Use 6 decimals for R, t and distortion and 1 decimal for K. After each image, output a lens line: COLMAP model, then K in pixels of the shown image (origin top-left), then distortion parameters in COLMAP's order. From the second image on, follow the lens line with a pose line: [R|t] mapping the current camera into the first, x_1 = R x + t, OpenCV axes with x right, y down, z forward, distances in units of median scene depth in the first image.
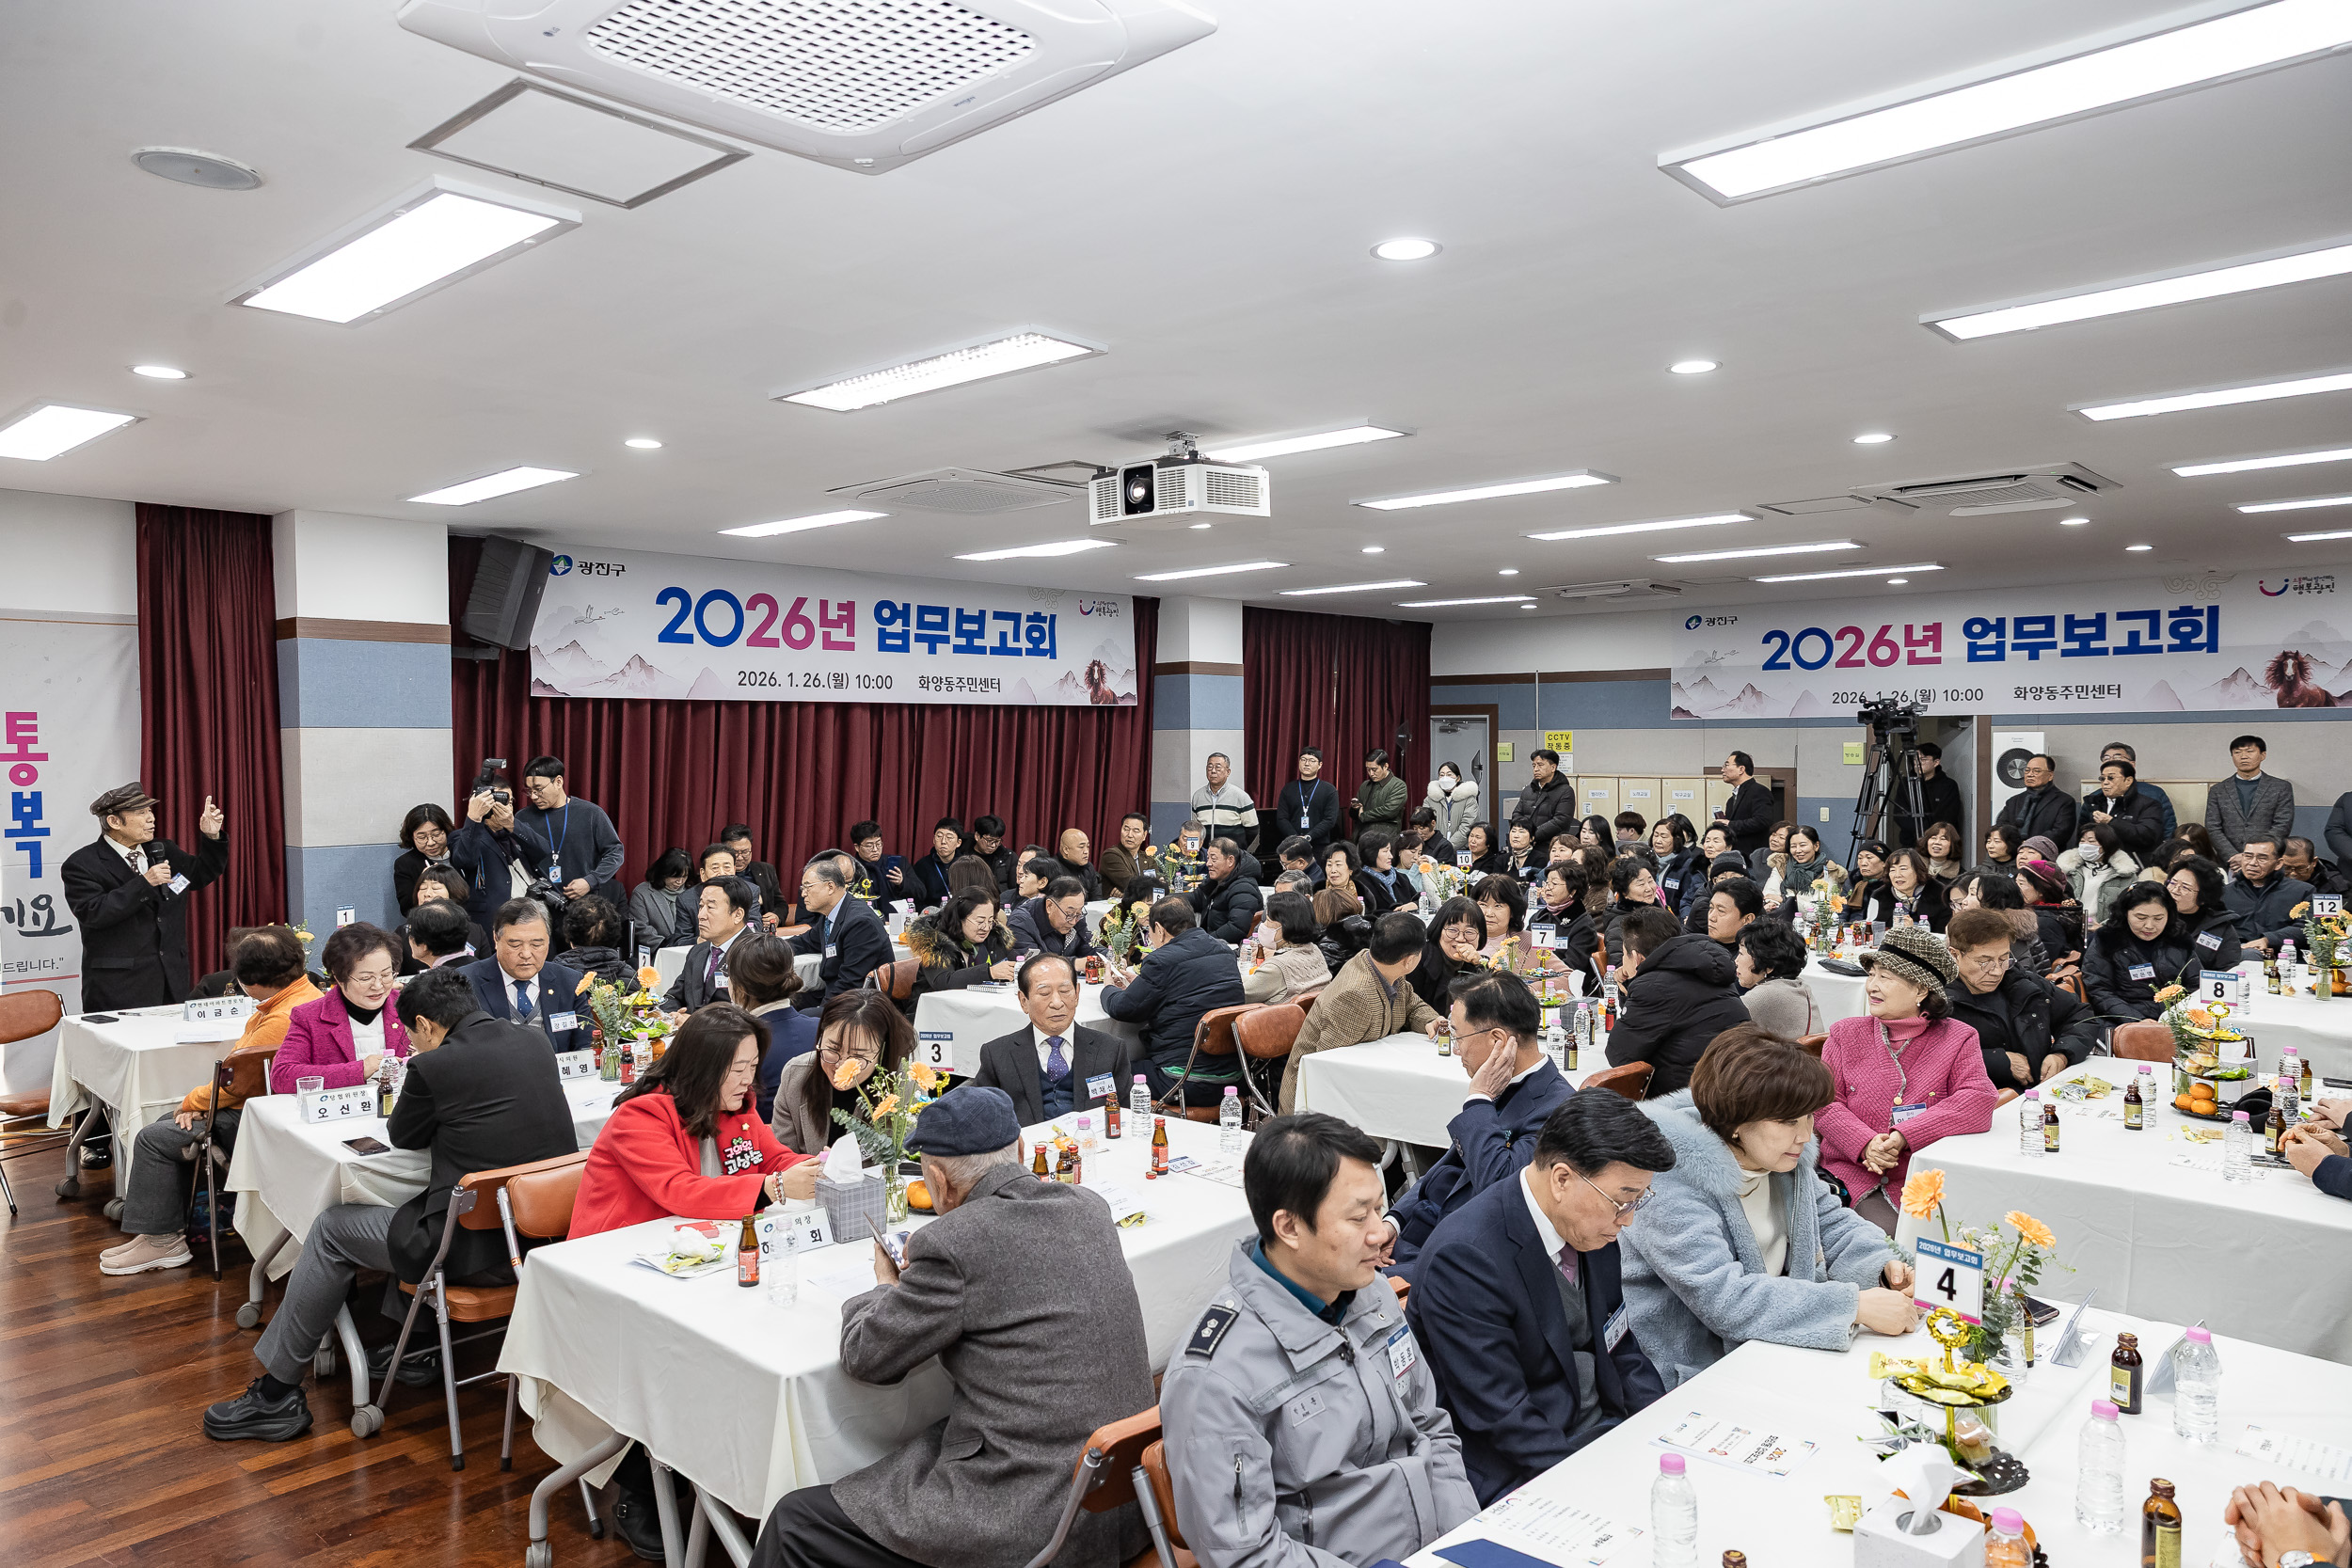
lens RADIAL K [[1549.7, 0, 1176.0], [0, 1549.7, 784.0], [0, 0, 1]] dist [-0.068401, 0.074373]
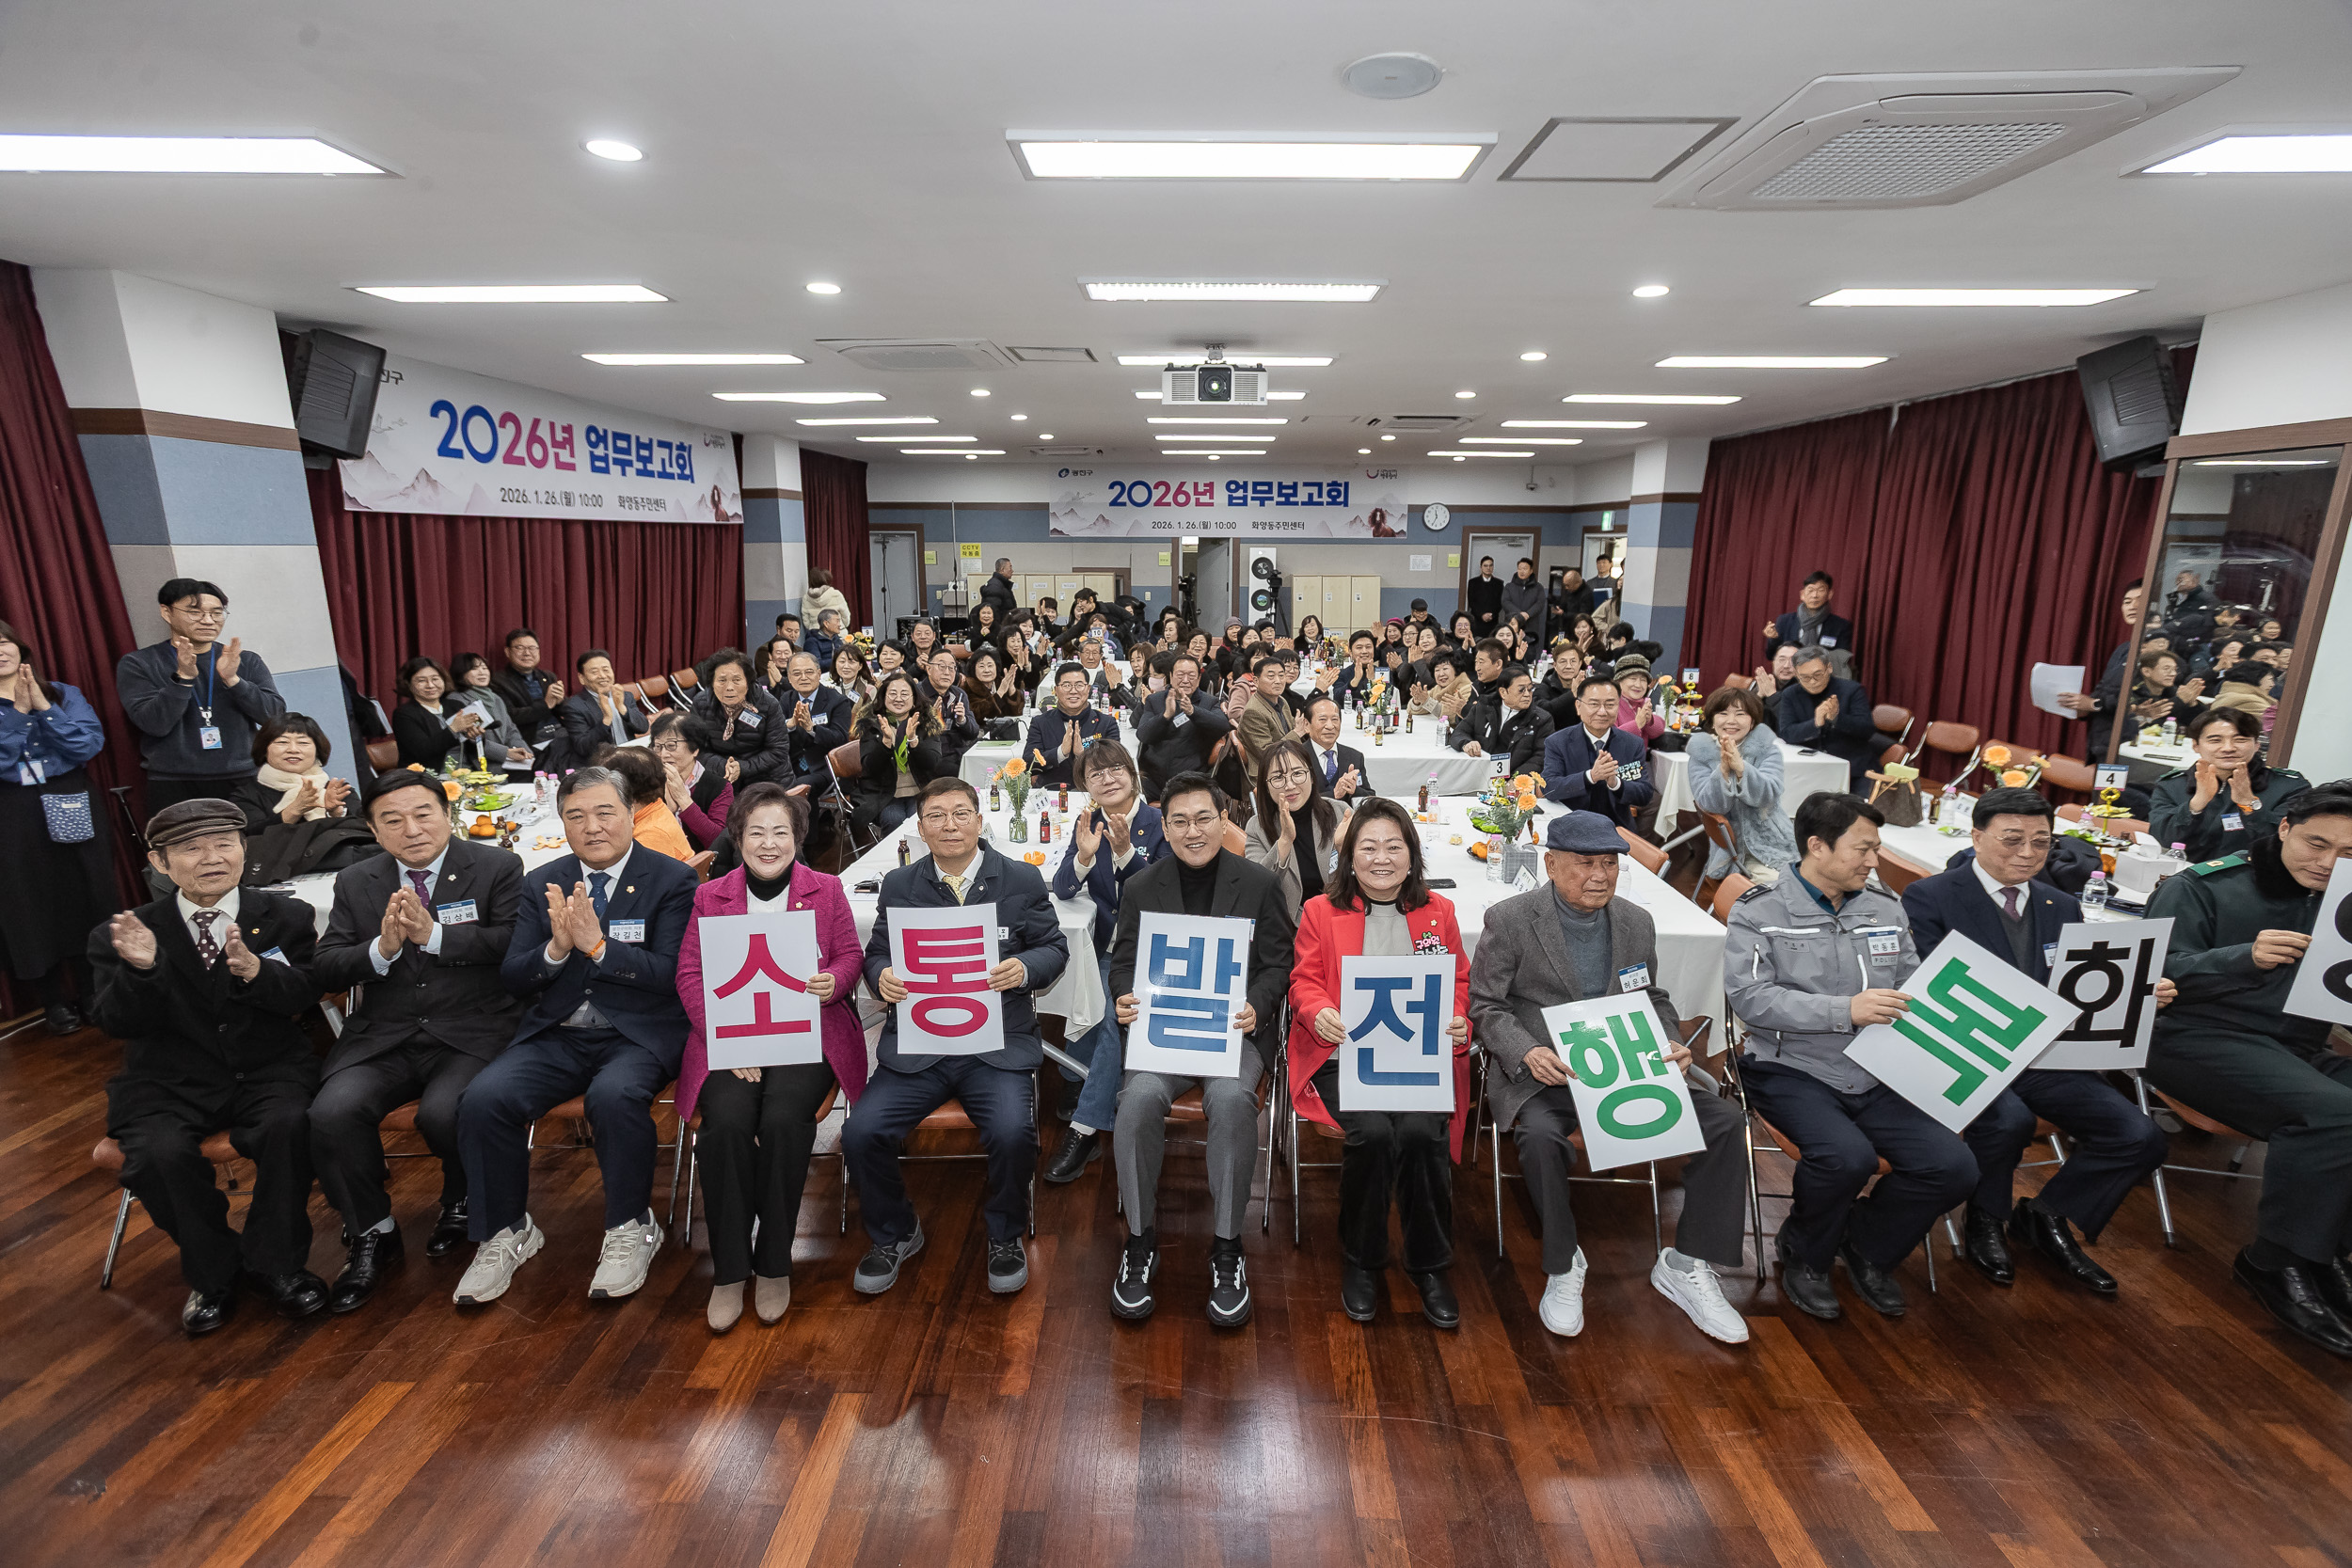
lens RADIAL K [[1032.2, 0, 1176.0], [0, 1032.2, 784.0], [0, 0, 1]] dist [-0.049758, 0.021142]
pose [[0.752061, -0.140972, 0.643841, -0.353122], [0.007258, 0.978570, 0.205786, -0.012316], [-0.659054, -0.150091, 0.736968, 0.135983]]
